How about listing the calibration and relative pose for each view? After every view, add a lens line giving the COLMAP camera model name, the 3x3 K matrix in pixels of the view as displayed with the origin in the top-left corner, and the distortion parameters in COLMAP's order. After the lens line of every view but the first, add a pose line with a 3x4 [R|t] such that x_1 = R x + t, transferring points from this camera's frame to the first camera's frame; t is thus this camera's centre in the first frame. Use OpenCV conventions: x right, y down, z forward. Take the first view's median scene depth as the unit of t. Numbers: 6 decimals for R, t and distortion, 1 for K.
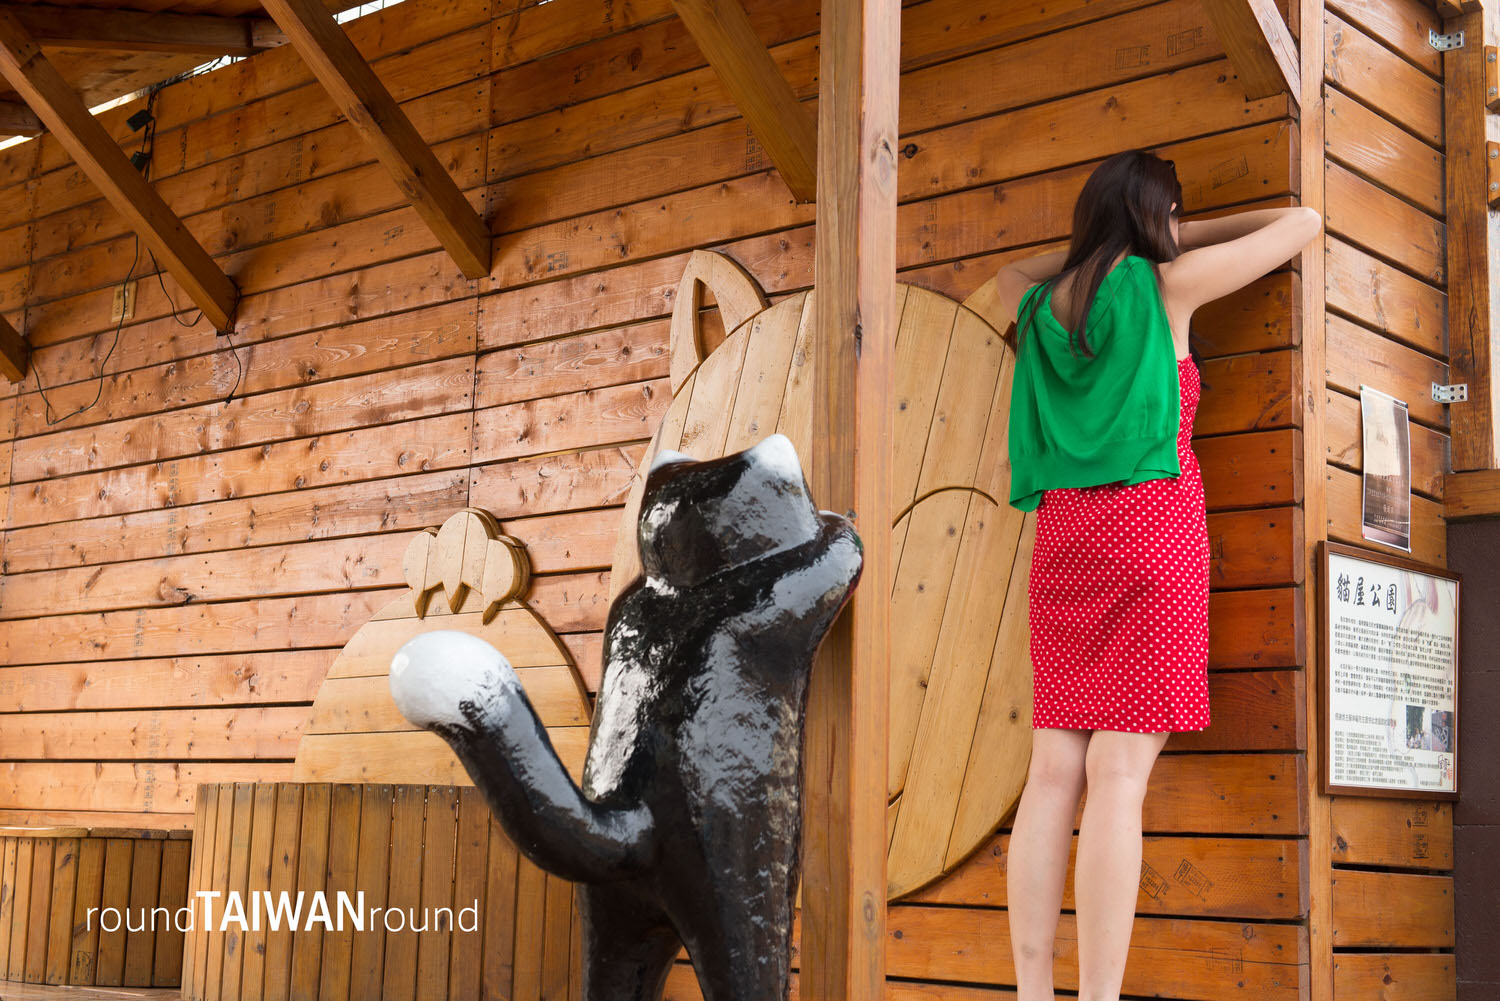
lens RADIAL K [[2220.3, 0, 750.0], [0, 2220.3, 500.5], [0, 0, 1]] dist [0.013931, -0.074958]
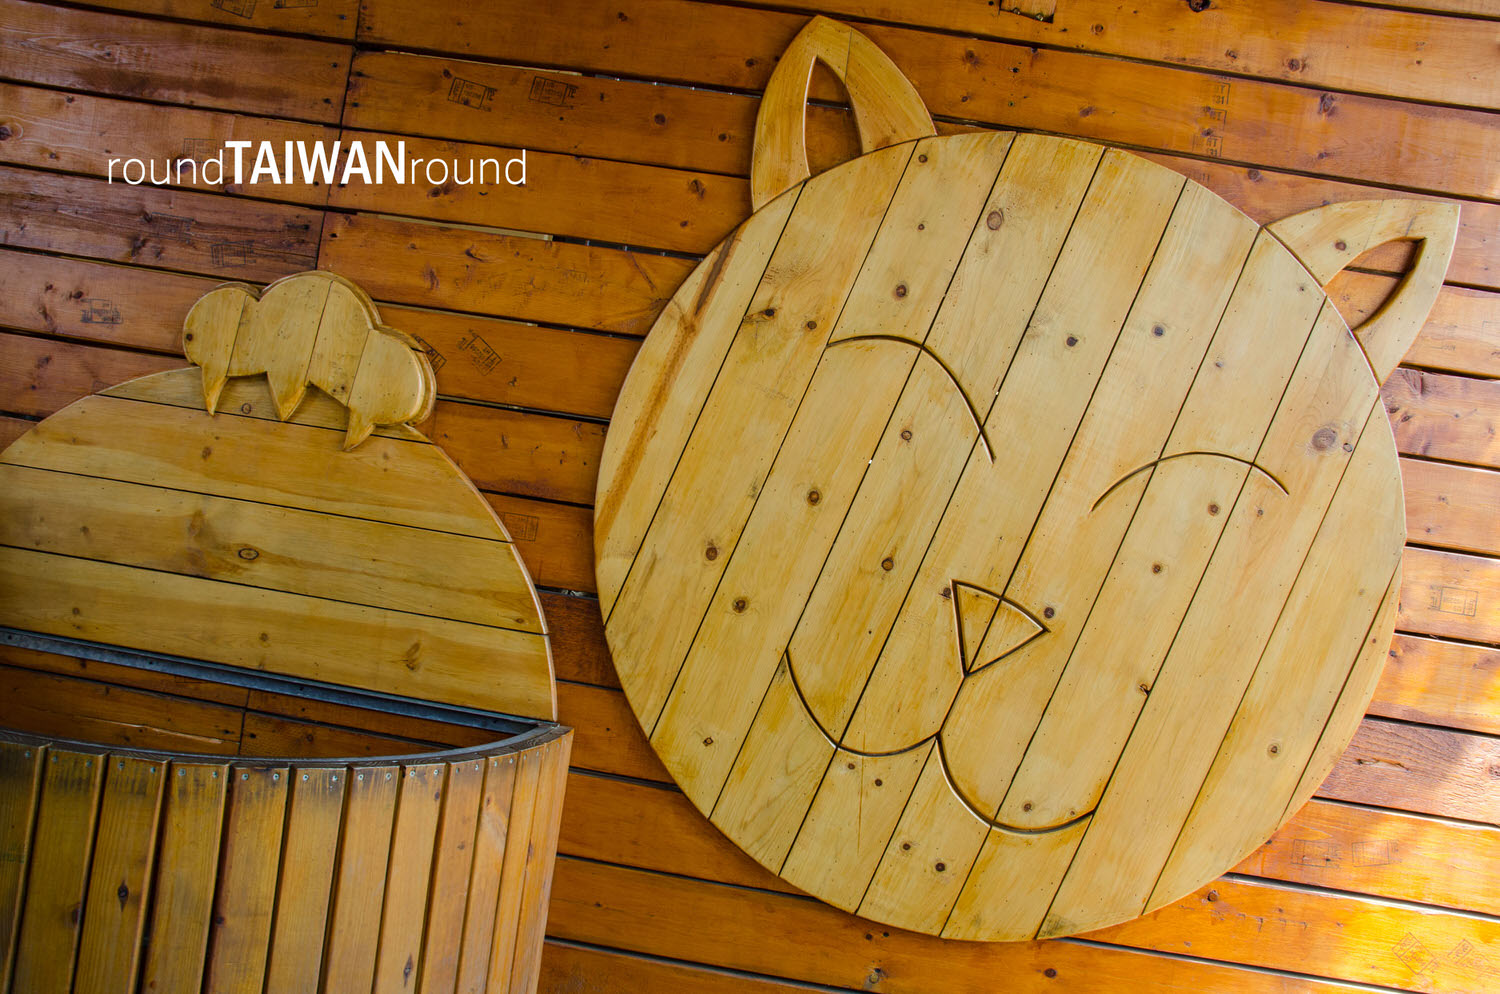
lens RADIAL K [[1187.3, 0, 750.0], [0, 1187.3, 497.0], [0, 0, 1]] dist [-0.039523, 0.002075]
pose [[0.774458, 0.079315, 0.627634, -0.139926], [-0.221395, 0.963353, 0.151446, -0.007840], [-0.592621, -0.256243, 0.763636, 0.352415]]
